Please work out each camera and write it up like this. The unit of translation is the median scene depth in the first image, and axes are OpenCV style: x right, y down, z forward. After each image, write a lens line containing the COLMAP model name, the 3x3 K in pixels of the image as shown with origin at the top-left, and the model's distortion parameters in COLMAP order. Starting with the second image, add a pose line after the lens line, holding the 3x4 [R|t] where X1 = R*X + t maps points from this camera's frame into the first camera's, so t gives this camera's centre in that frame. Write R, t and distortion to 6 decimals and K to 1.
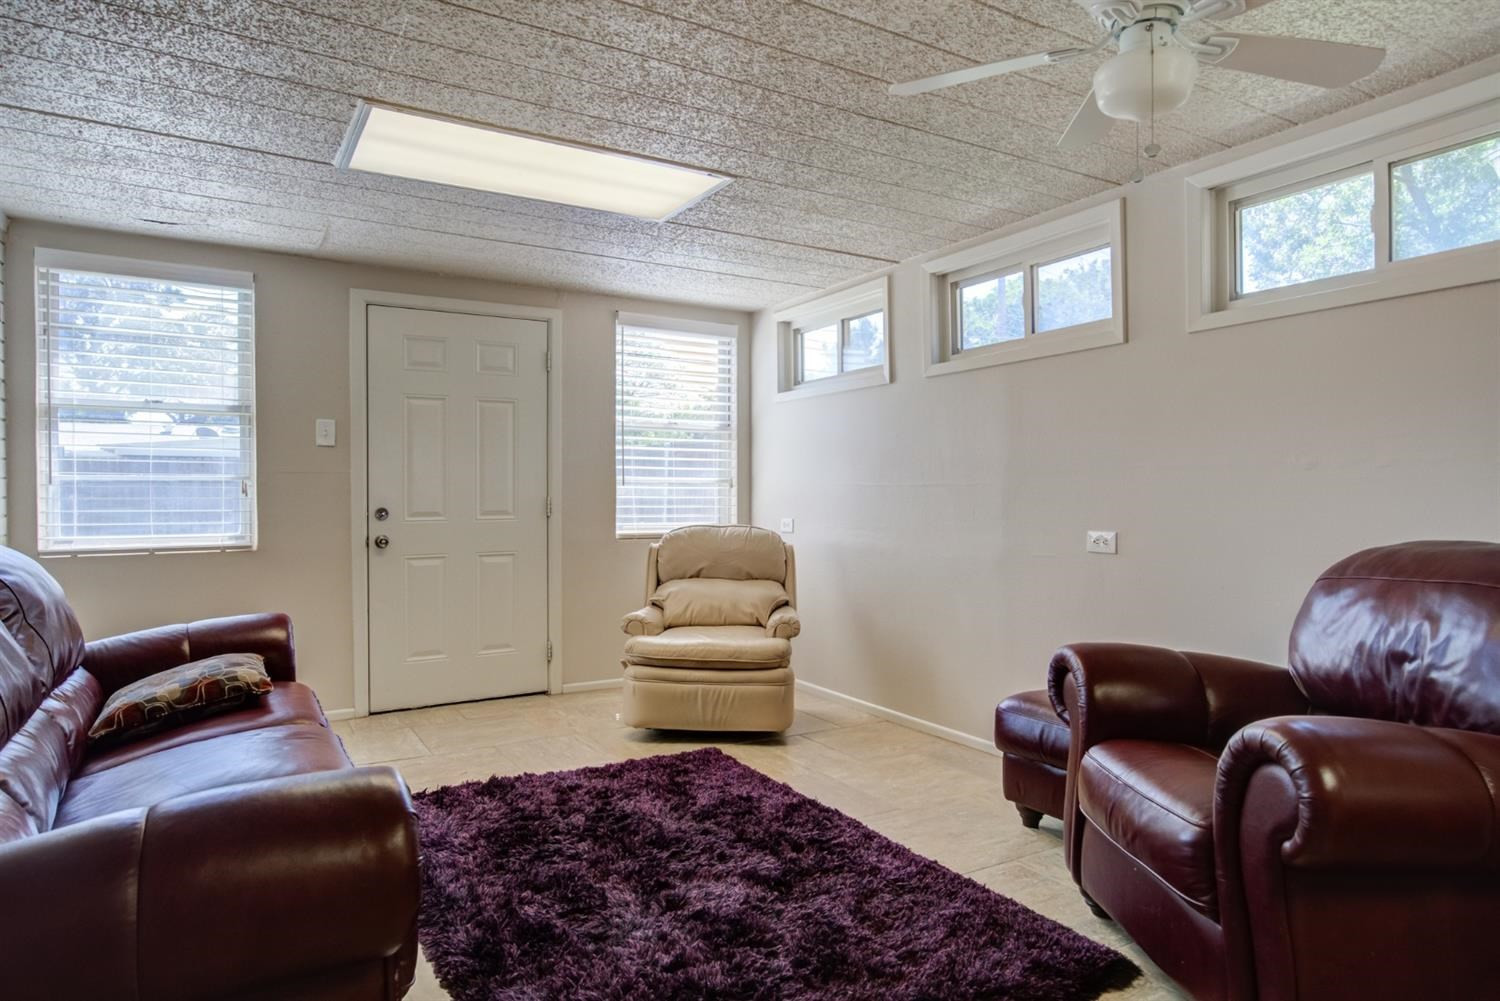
lens RADIAL K [[871.1, 0, 750.0], [0, 871.1, 500.5], [0, 0, 1]] dist [-0.038786, 0.042055]
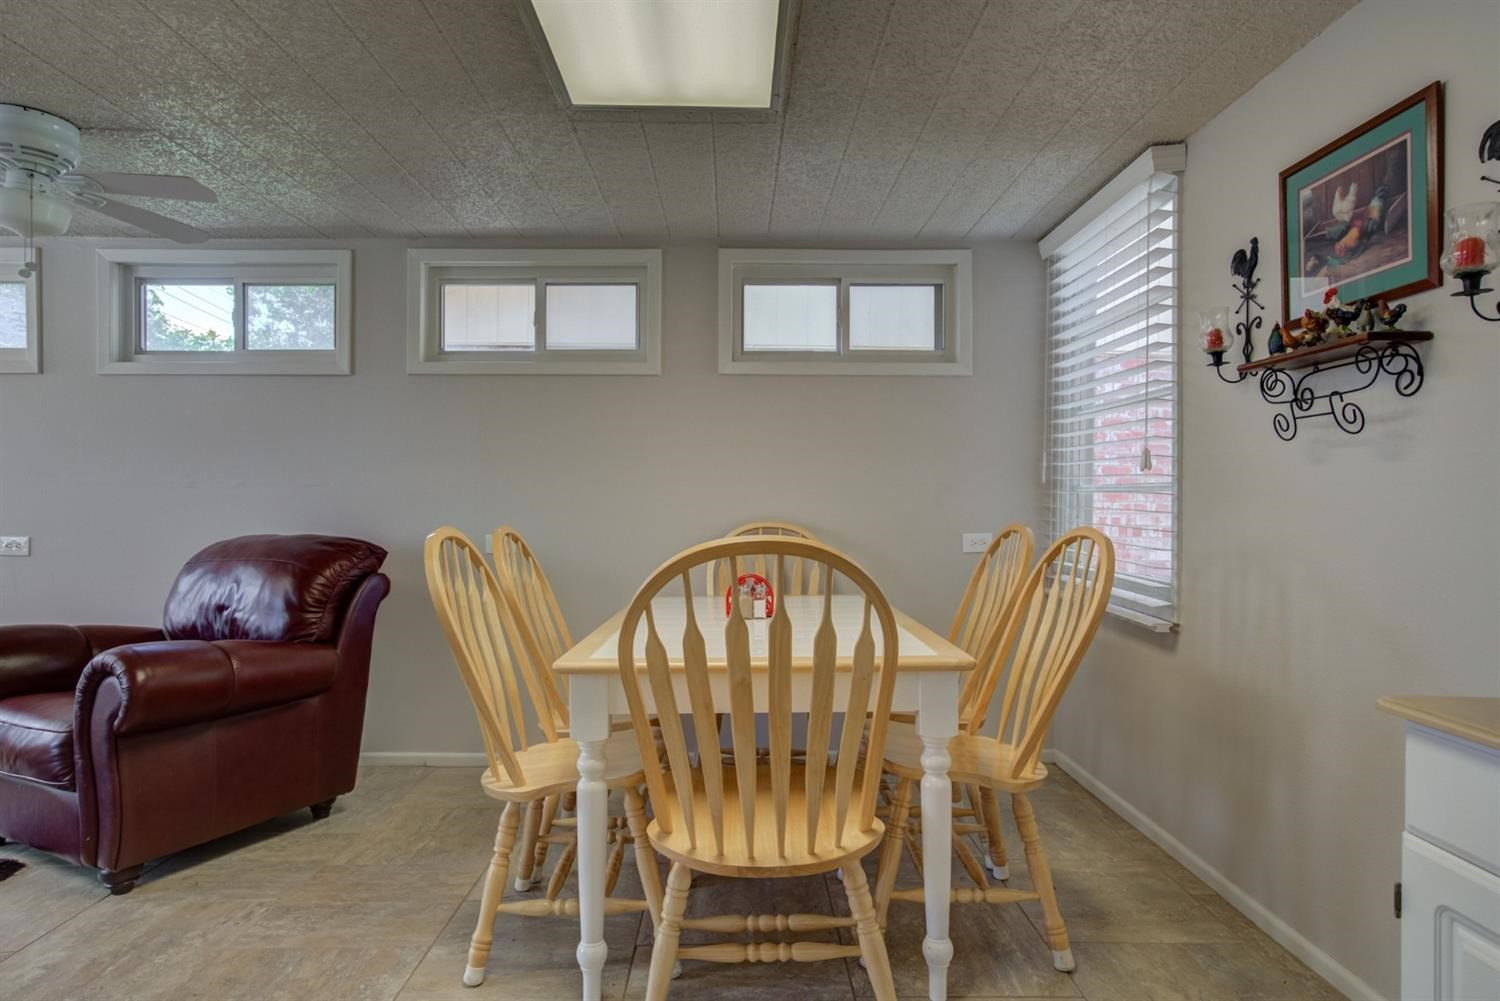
lens RADIAL K [[867.6, 0, 745.0], [0, 867.6, 496.6], [0, 0, 1]] dist [-0.005503, 0.000084]
pose [[0.500411, 0.012238, 0.865701, -0.149399], [-0.001930, 0.999913, -0.013020, -0.005475], [-0.865786, 0.004844, 0.500392, -0.627876]]
